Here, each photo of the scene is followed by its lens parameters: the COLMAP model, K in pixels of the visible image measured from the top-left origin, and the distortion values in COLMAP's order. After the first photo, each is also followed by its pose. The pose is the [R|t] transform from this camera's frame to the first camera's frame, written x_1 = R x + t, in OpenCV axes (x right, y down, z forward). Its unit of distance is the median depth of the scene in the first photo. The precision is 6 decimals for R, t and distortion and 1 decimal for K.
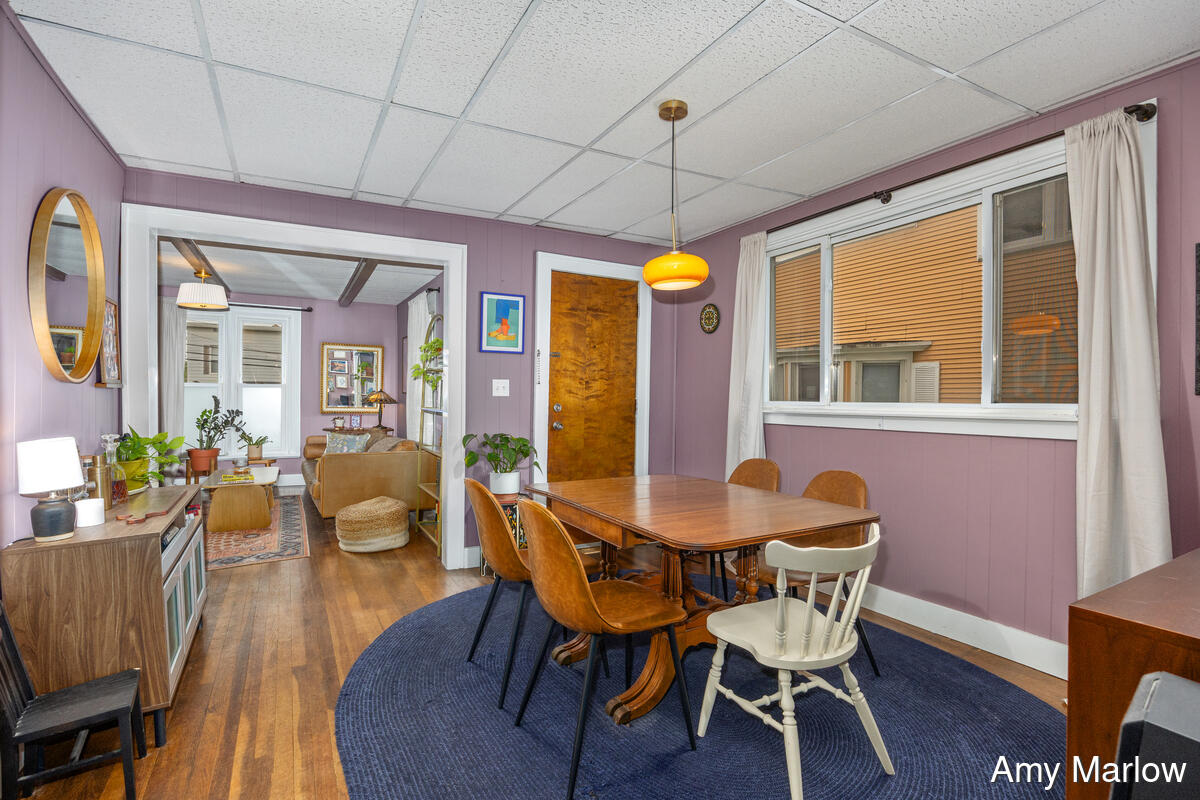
lens RADIAL K [[558.5, 0, 600.5], [0, 558.5, 394.8], [0, 0, 1]] dist [-0.018461, 0.000097]
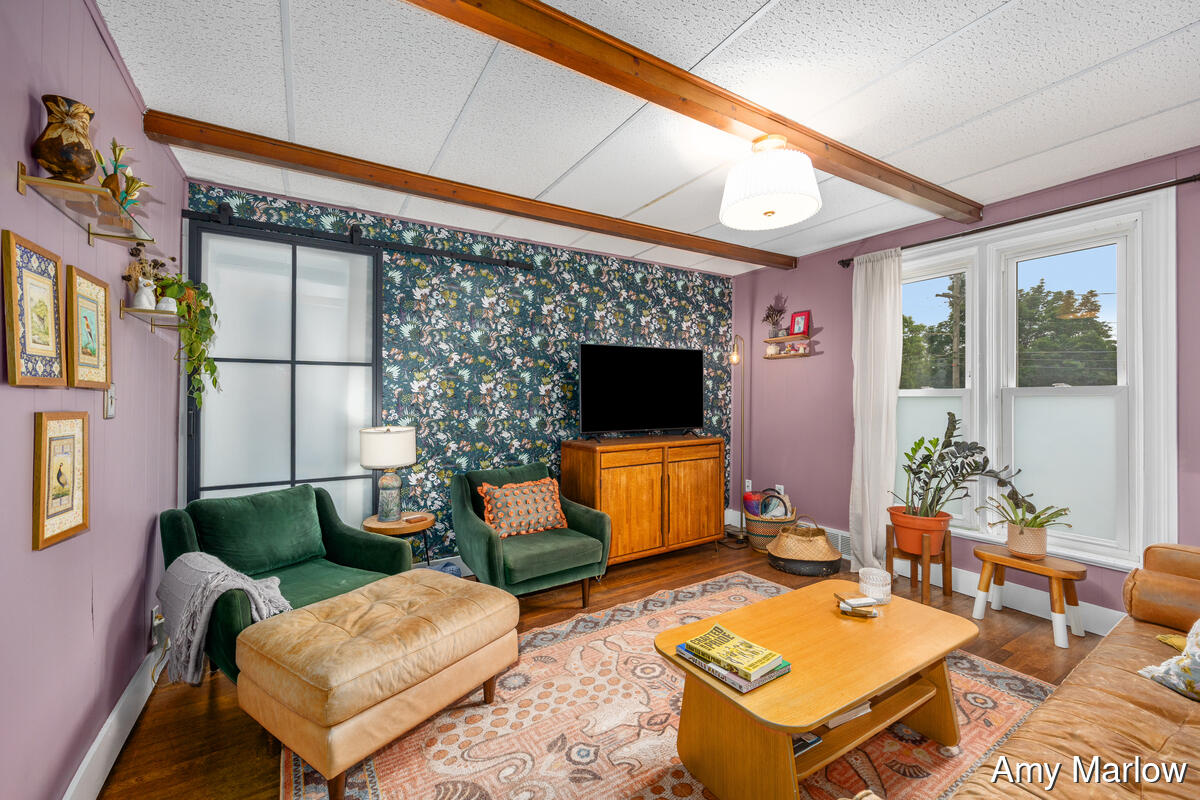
lens RADIAL K [[482.3, 0, 593.7], [0, 482.3, 395.7], [0, 0, 1]] dist [-0.007625, 0.001057]
pose [[0.042877, -0.021992, -0.998838, -0.391748], [-0.008877, 0.999710, -0.022392, -0.000925], [0.999041, 0.009826, 0.042669, 0.985486]]
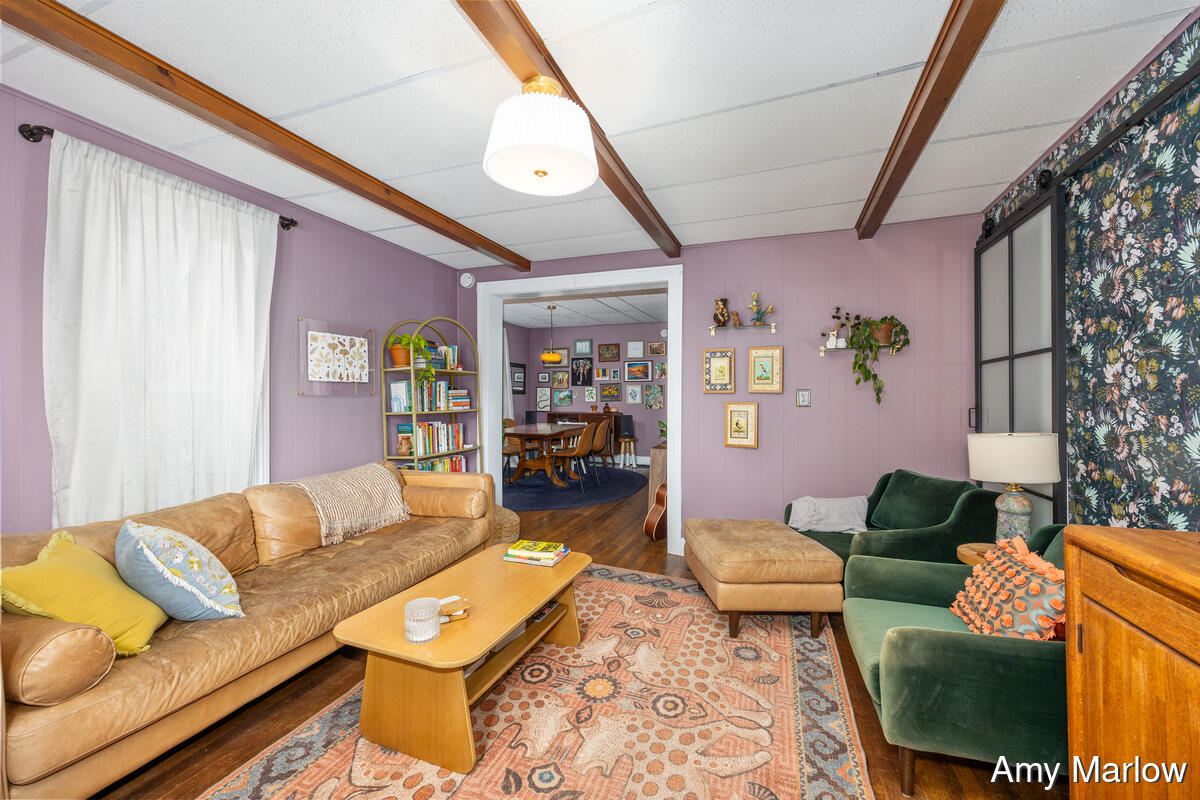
lens RADIAL K [[482.3, 0, 596.2], [0, 482.3, 399.5], [0, 0, 1]] dist [-0.007625, 0.001057]
pose [[-0.641894, -0.014899, 0.766649, -1.168460], [-0.003490, 0.999858, 0.016509, -0.010610], [-0.766785, 0.007922, -0.641855, 1.387923]]
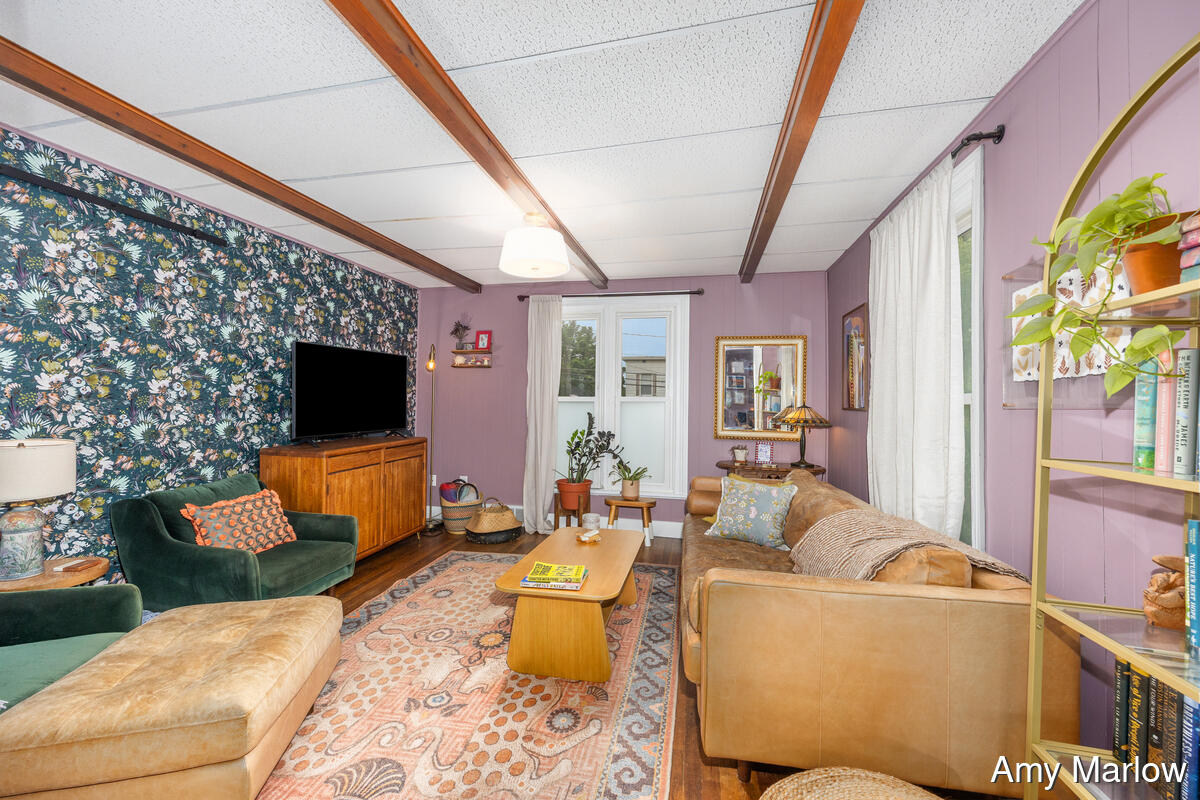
lens RADIAL K [[482.3, 0, 596.2], [0, 482.3, 401.8], [0, 0, 1]] dist [-0.007625, 0.001057]
pose [[0.752458, -0.009172, -0.658577, -0.363272], [-0.004354, 0.999812, -0.018899, -0.000453], [0.658626, 0.017088, 0.752276, 0.750613]]
